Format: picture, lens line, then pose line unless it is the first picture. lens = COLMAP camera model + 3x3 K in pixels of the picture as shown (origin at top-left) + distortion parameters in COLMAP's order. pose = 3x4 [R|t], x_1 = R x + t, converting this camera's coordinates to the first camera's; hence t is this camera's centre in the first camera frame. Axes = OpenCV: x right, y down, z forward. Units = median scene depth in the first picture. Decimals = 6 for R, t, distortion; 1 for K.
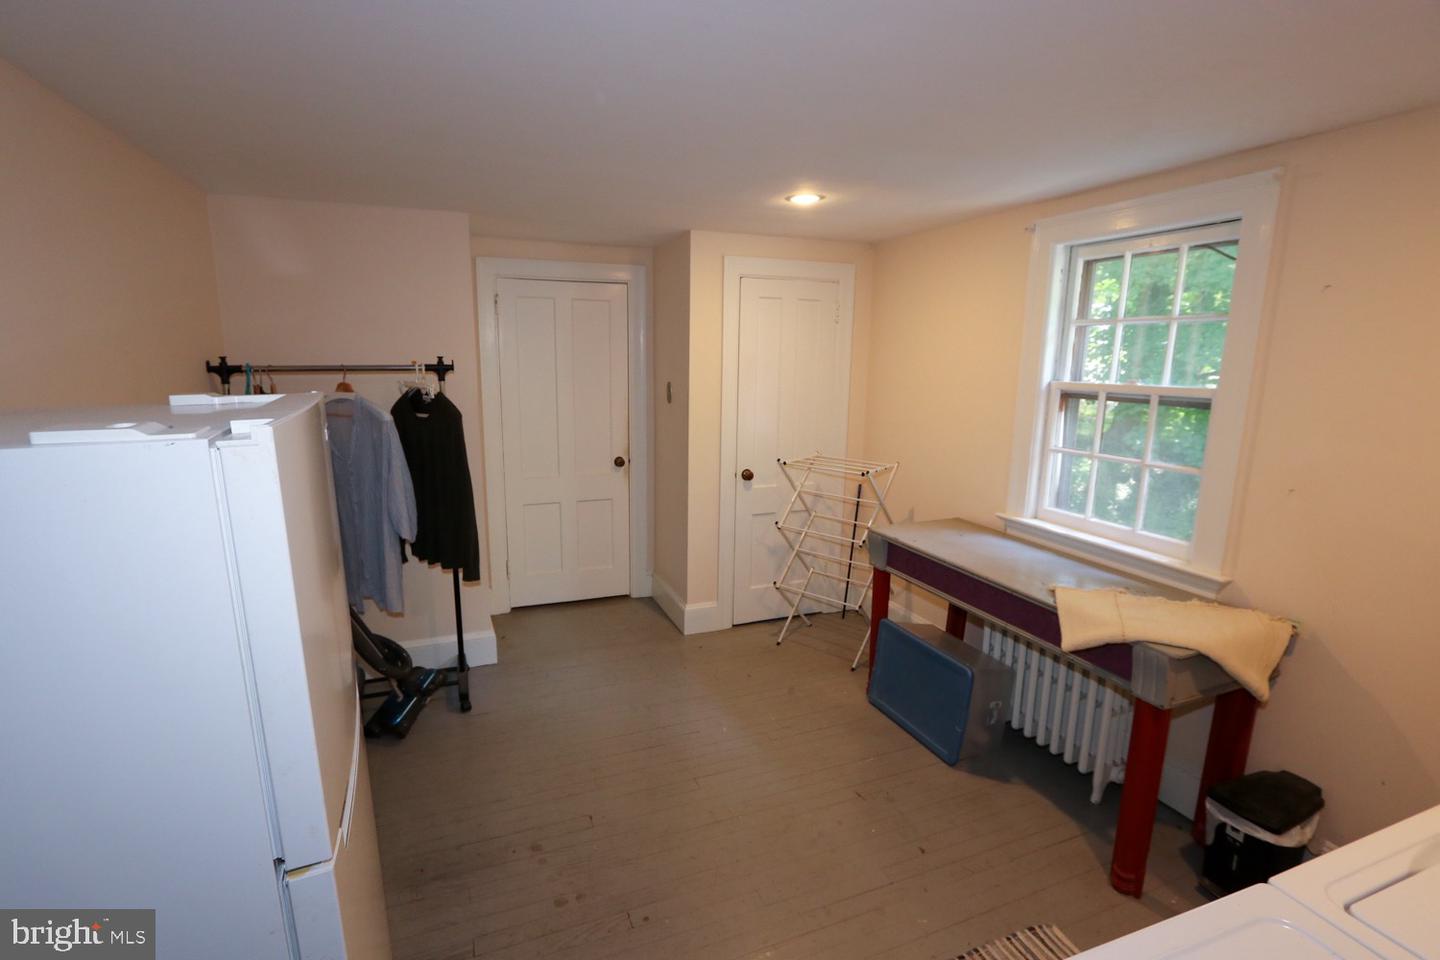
lens RADIAL K [[660.5, 0, 706.0], [0, 660.5, 485.9], [0, 0, 1]] dist [-0.028044, 0.006064]
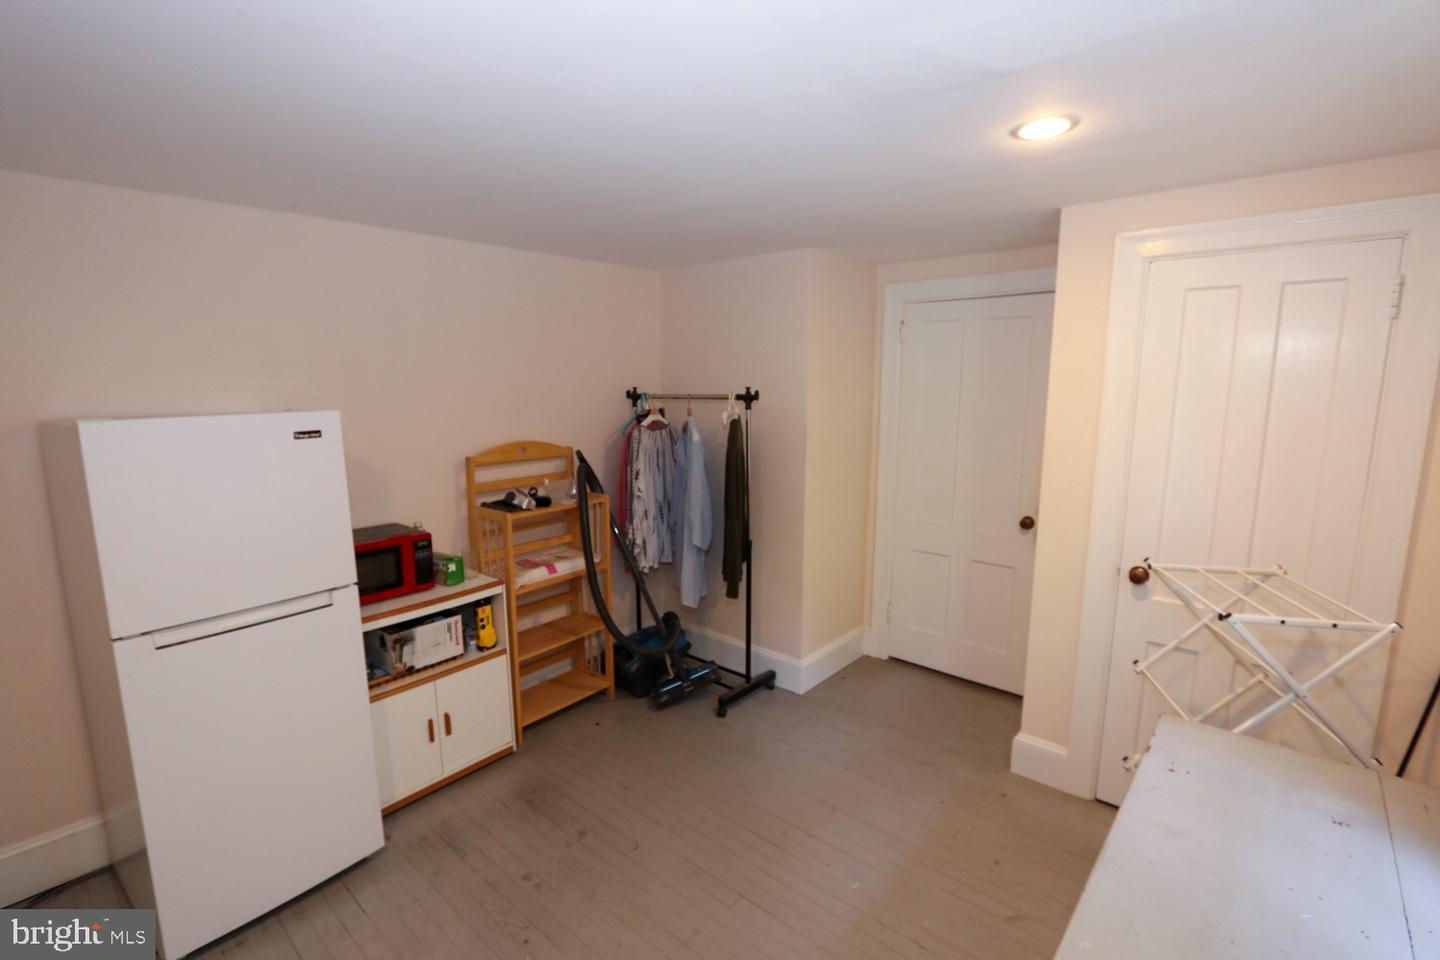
lens RADIAL K [[660.5, 0, 706.0], [0, 660.5, 485.9], [0, 0, 1]] dist [-0.028044, 0.006064]
pose [[0.447144, 0.127874, -0.885274, 0.543223], [-0.169680, 0.983883, 0.056414, -0.085200], [0.878220, 0.124988, 0.461635, 0.453806]]
